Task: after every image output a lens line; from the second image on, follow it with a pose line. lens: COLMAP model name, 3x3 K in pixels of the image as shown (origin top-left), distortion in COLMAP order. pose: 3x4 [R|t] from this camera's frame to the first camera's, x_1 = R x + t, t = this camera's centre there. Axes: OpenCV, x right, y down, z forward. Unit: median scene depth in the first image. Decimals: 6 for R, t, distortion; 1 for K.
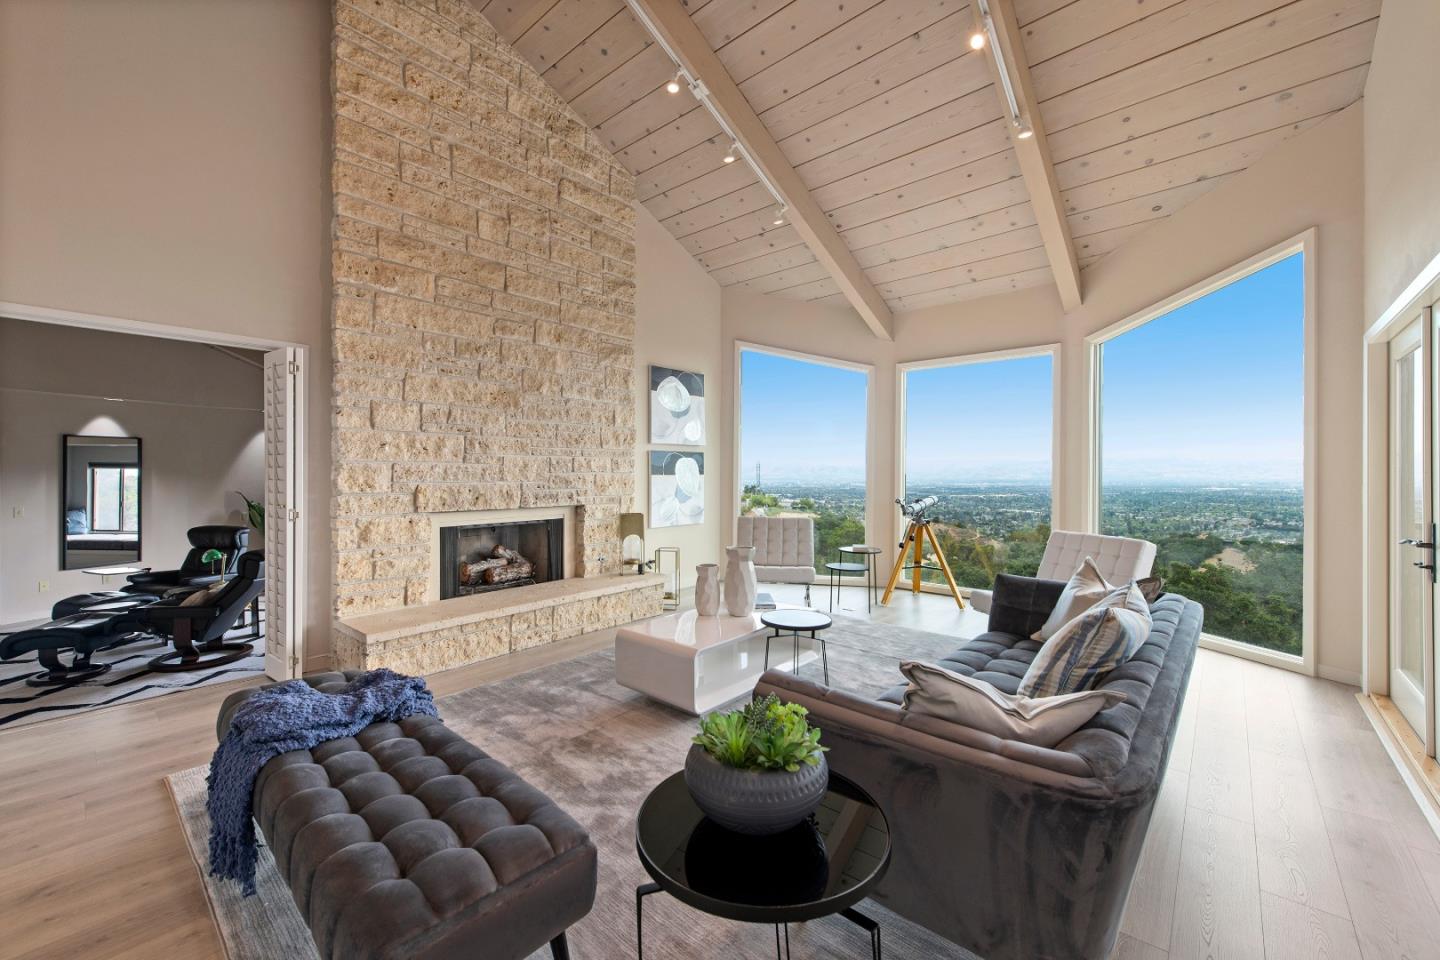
lens RADIAL K [[570.2, 0, 713.4], [0, 570.2, 472.4], [0, 0, 1]] dist [0.002670, -0.000225]
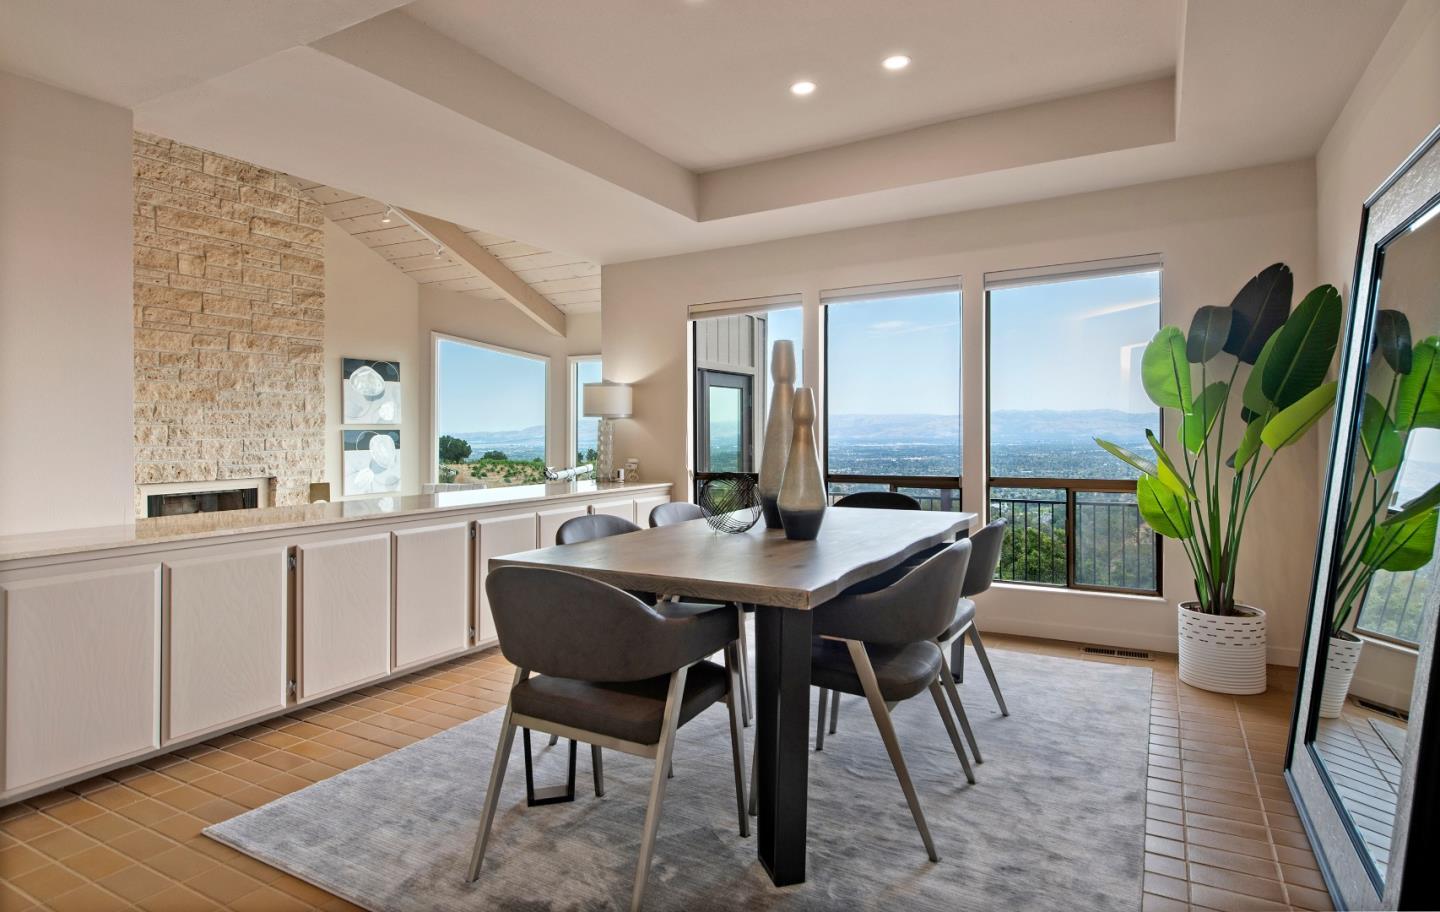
lens RADIAL K [[783.4, 0, 718.9], [0, 783.4, 432.7], [0, 0, 1]] dist [0.002655, -0.002619]
pose [[0.978387, -0.005827, 0.206699, 0.381559], [0.005162, 0.999980, 0.003759, -0.042135], [-0.206717, -0.002610, 0.978397, -0.908964]]
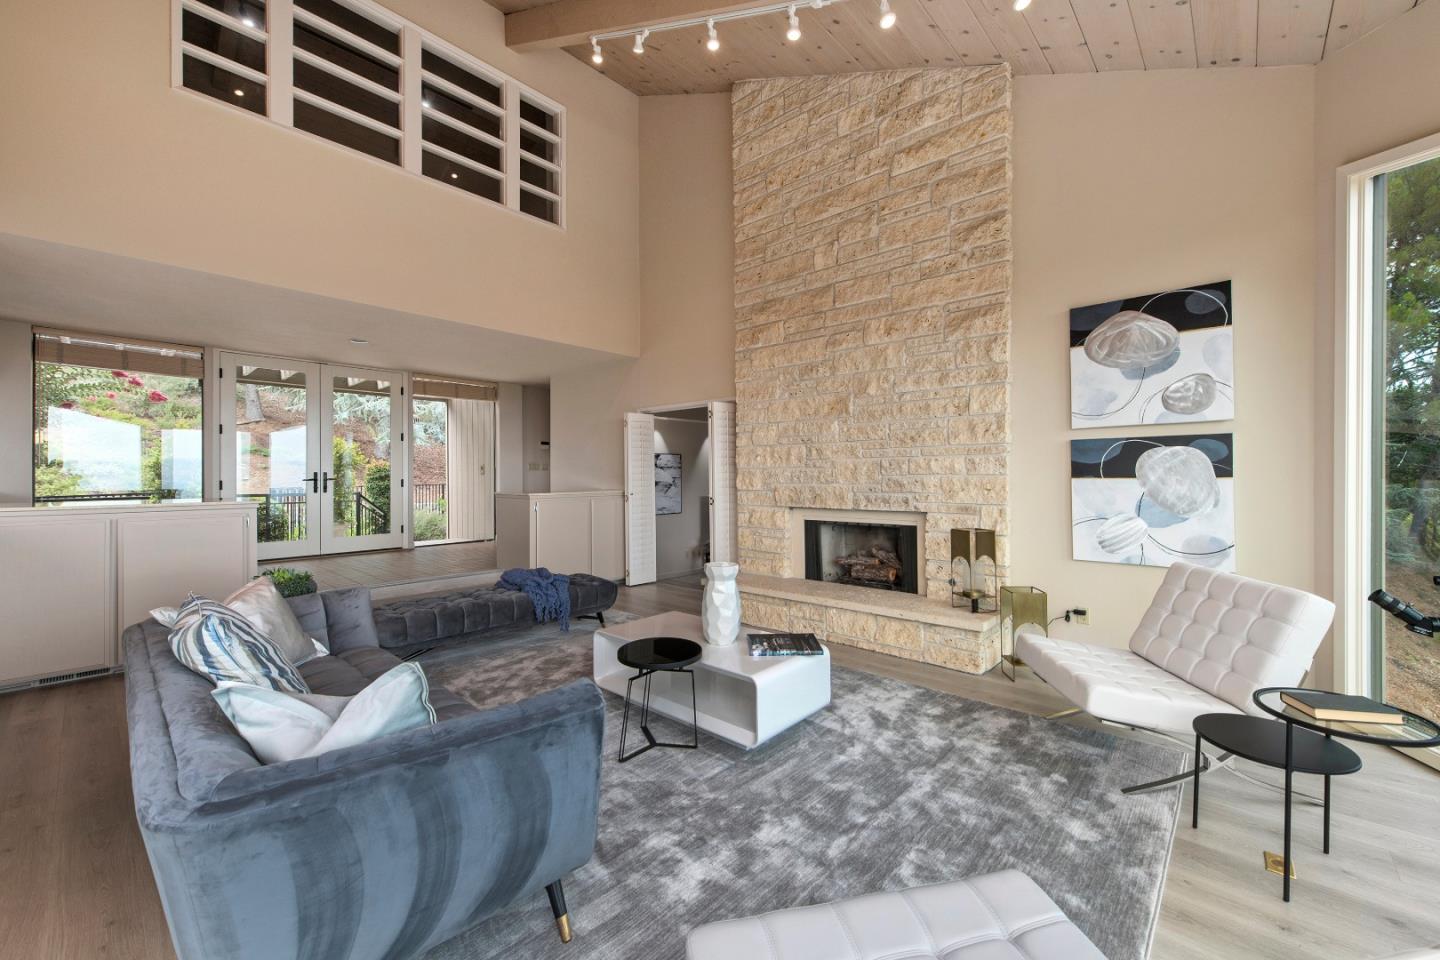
lens RADIAL K [[570.2, 0, 717.5], [0, 570.2, 477.9], [0, 0, 1]] dist [0.002670, -0.000225]
pose [[-0.019877, 0.003742, -0.999795, 0.666849], [0.006503, 0.999972, 0.003613, -0.000147], [0.999781, -0.006430, -0.019901, 0.736526]]
